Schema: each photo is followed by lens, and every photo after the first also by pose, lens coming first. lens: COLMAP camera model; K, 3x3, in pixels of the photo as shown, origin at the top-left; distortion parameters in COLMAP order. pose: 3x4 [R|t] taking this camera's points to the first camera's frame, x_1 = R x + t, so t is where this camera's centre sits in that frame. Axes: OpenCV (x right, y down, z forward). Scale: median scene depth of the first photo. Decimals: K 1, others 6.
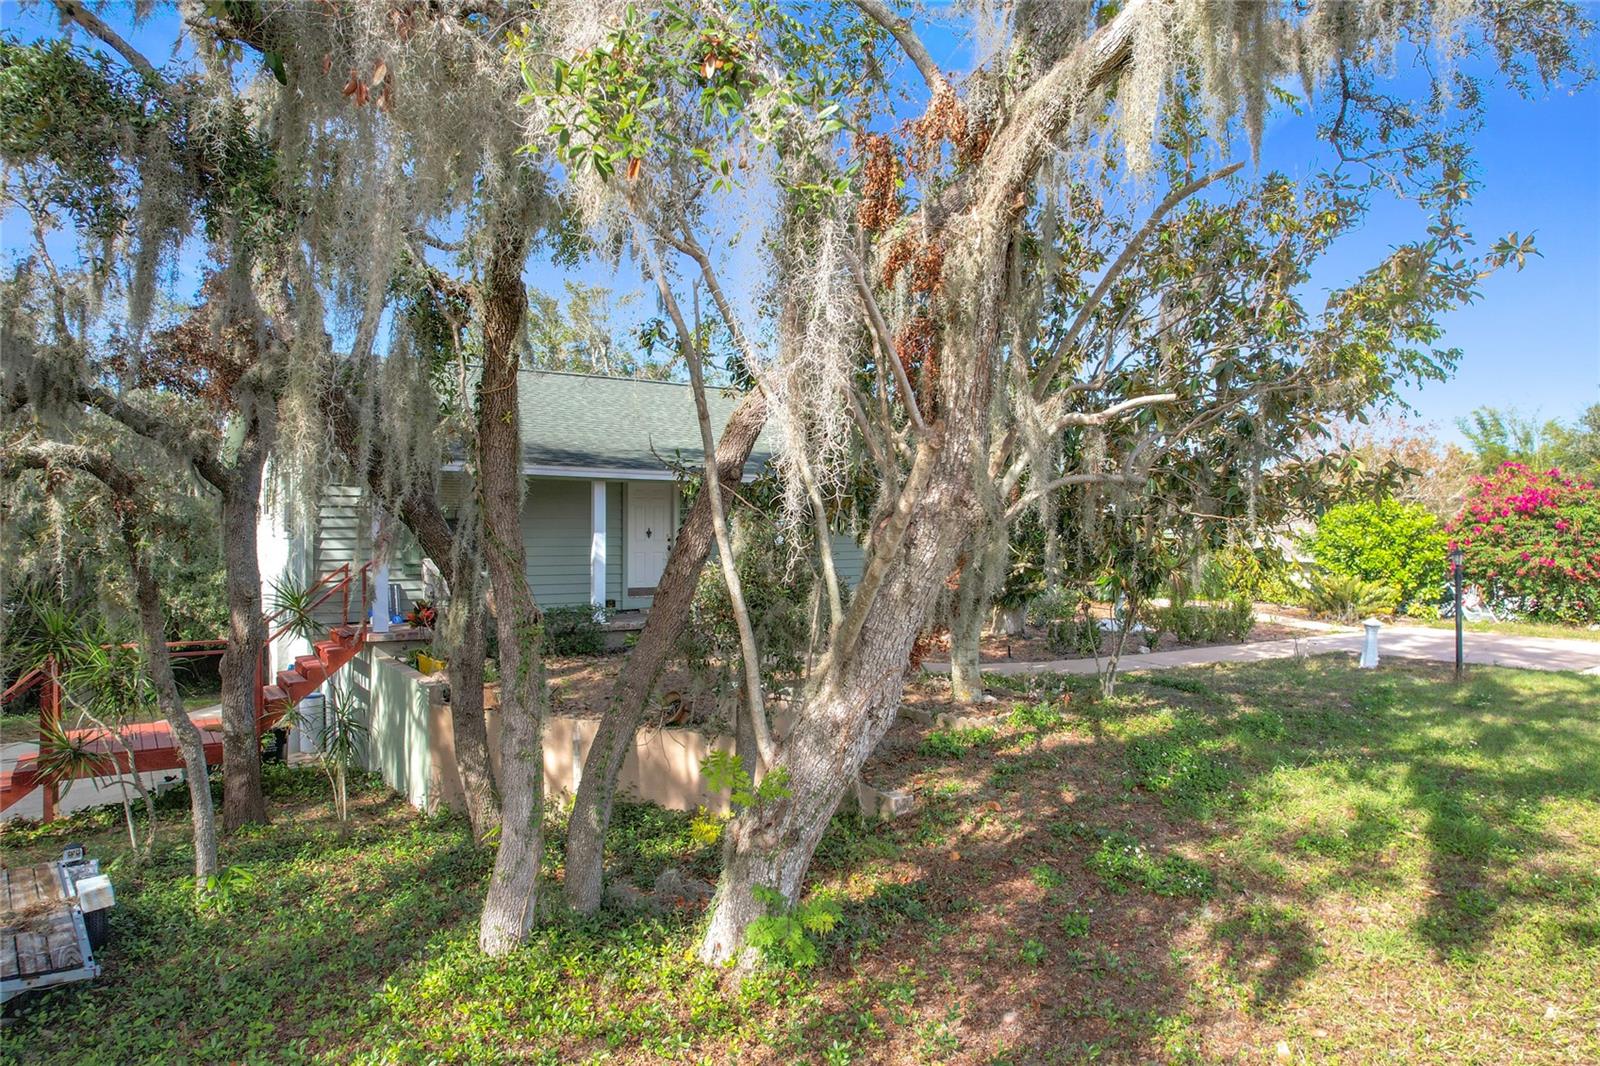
lens RADIAL K [[1039.4, 0, 808.8], [0, 1039.4, 533.9], [0, 0, 1]] dist [-0.077710, 0.077675]
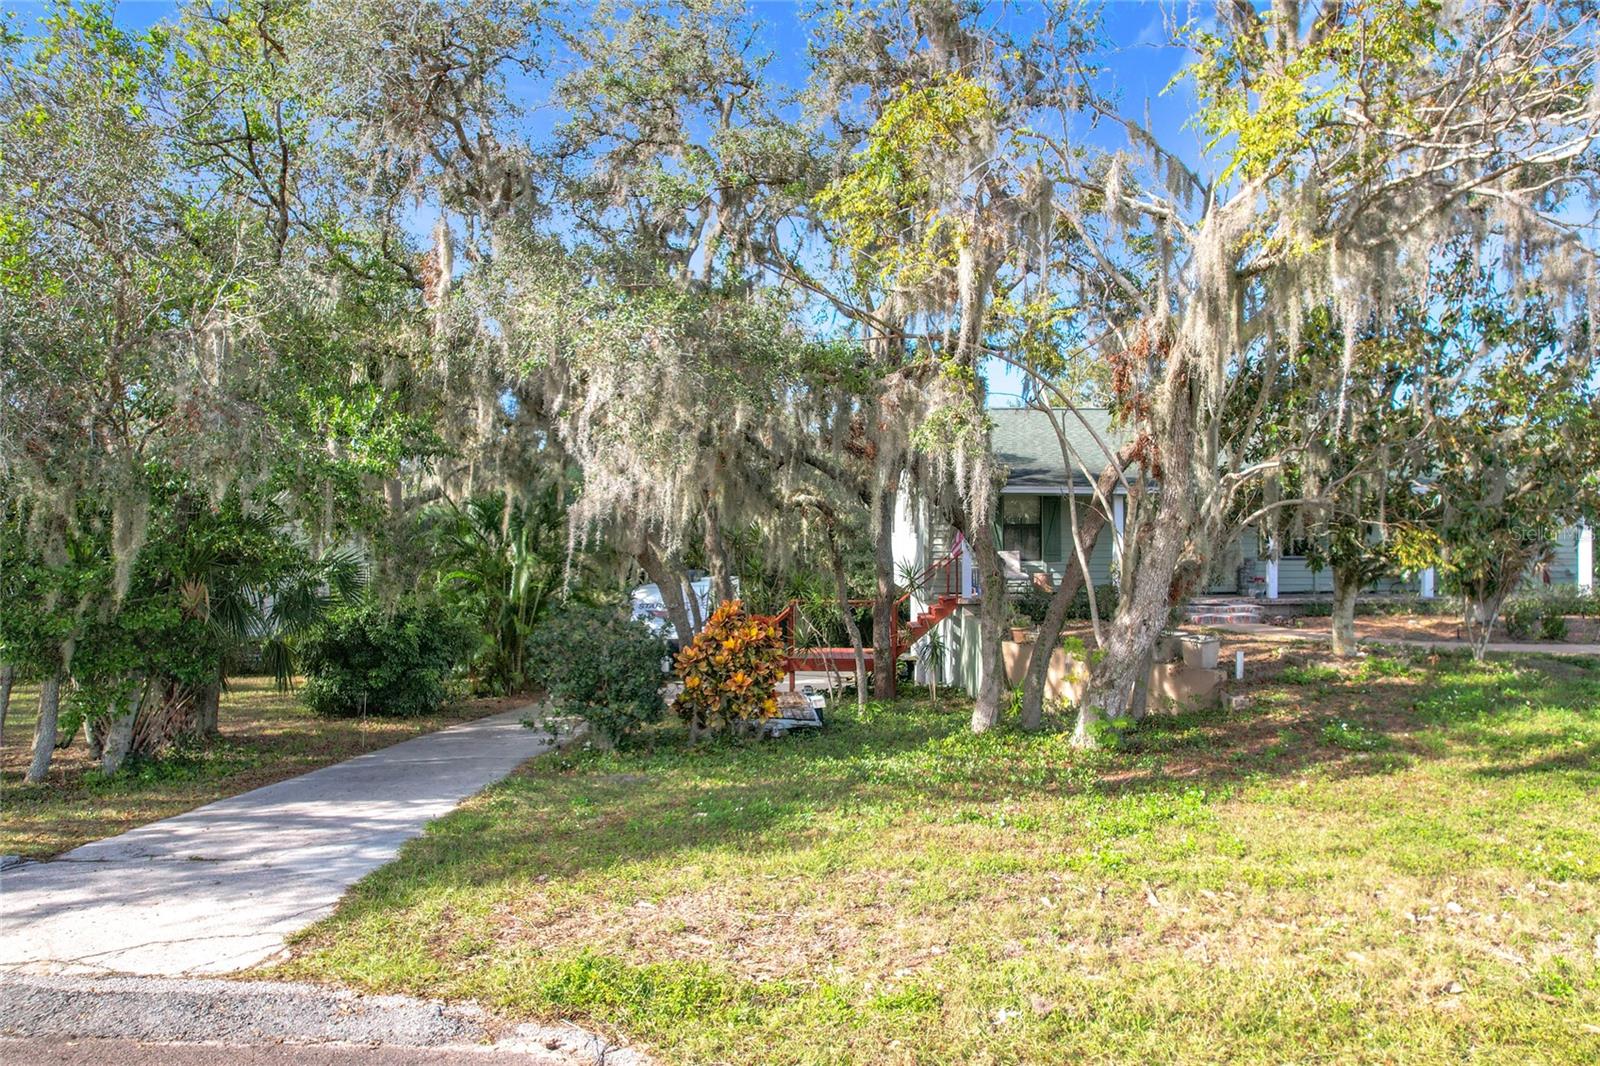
lens RADIAL K [[1039.4, 0, 808.8], [0, 1039.4, 533.9], [0, 0, 1]] dist [-0.077710, 0.077675]
pose [[0.825326, -0.001554, -0.564654, 0.484545], [0.001100, 0.999999, -0.001144, 0.001364], [0.564655, 0.000323, 0.825327, -0.759800]]
